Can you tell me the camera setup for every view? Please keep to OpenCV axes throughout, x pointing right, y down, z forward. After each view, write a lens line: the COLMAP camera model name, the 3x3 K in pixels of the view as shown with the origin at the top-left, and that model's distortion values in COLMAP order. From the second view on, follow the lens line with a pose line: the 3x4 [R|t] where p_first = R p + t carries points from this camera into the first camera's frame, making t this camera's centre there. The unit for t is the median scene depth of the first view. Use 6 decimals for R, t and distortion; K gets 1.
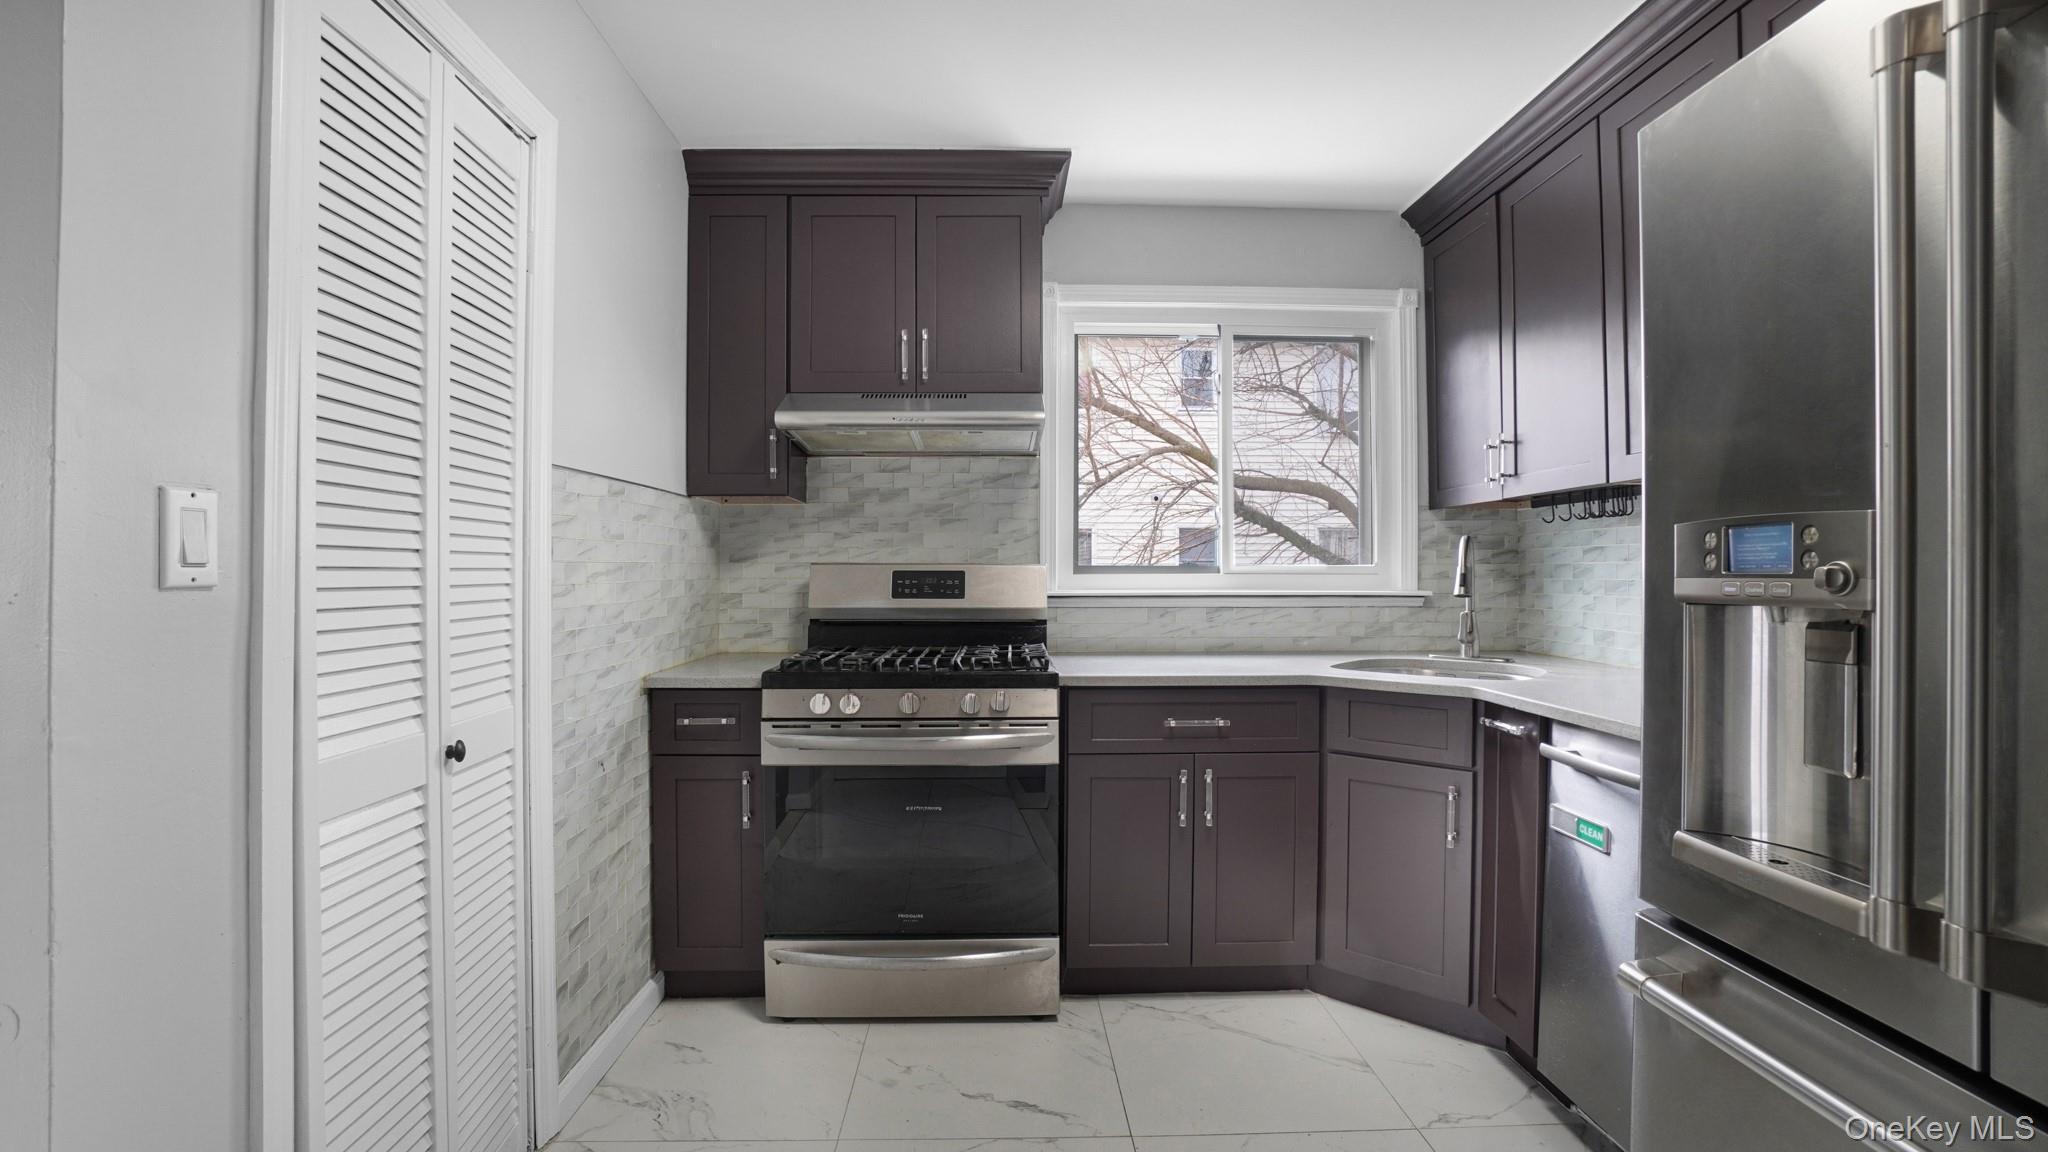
lens RADIAL K [[910.4, 0, 1016.0], [0, 910.4, 569.1], [0, 0, 1]] dist [-0.058687, 0.020182]
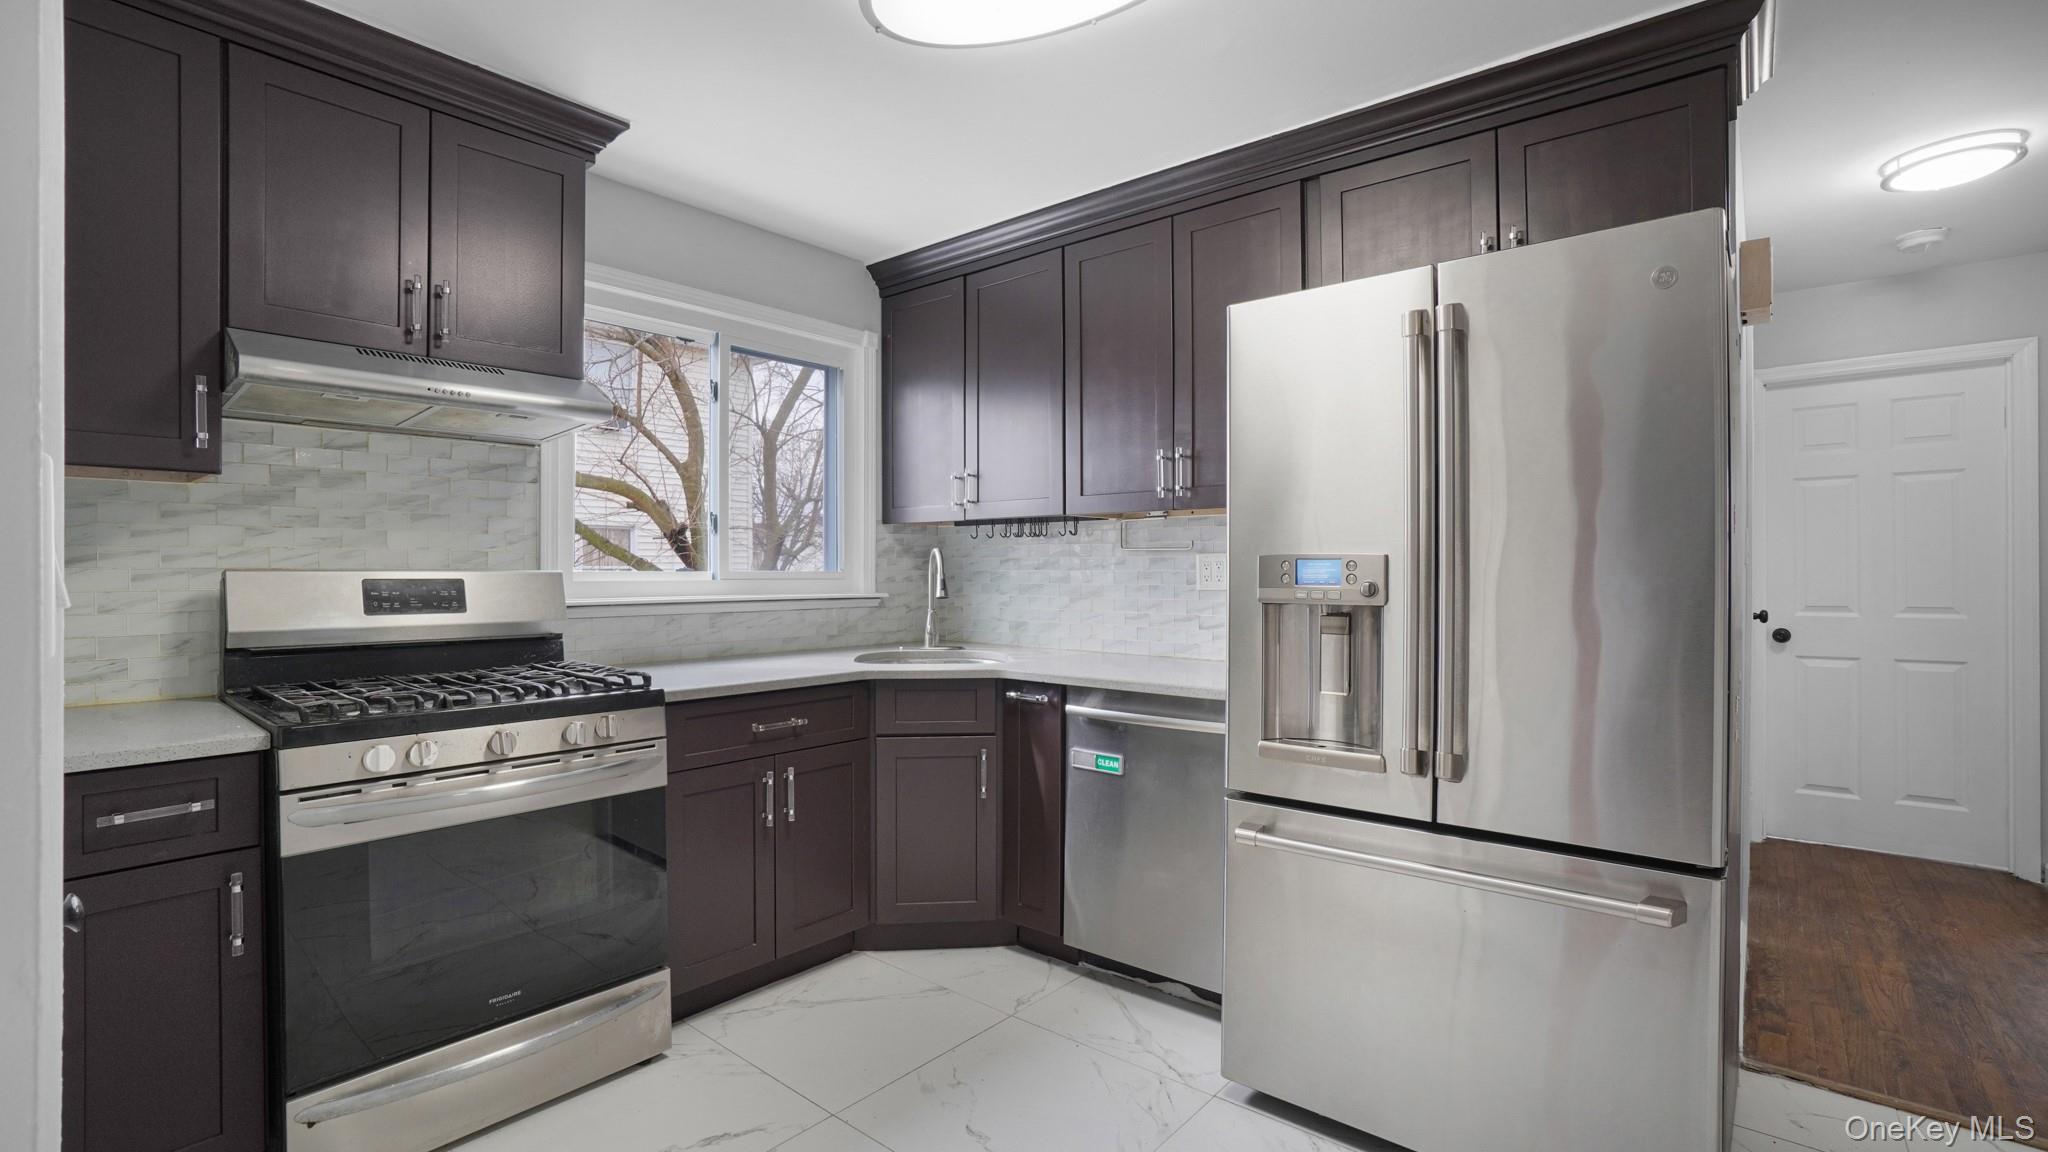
lens RADIAL K [[910.4, 0, 1016.0], [0, 910.4, 569.1], [0, 0, 1]] dist [-0.058687, 0.020182]
pose [[0.663890, 0.001152, 0.747830, -0.344961], [-0.004906, 0.999984, 0.002815, -0.012196], [-0.747814, -0.005538, 0.663885, 0.090213]]
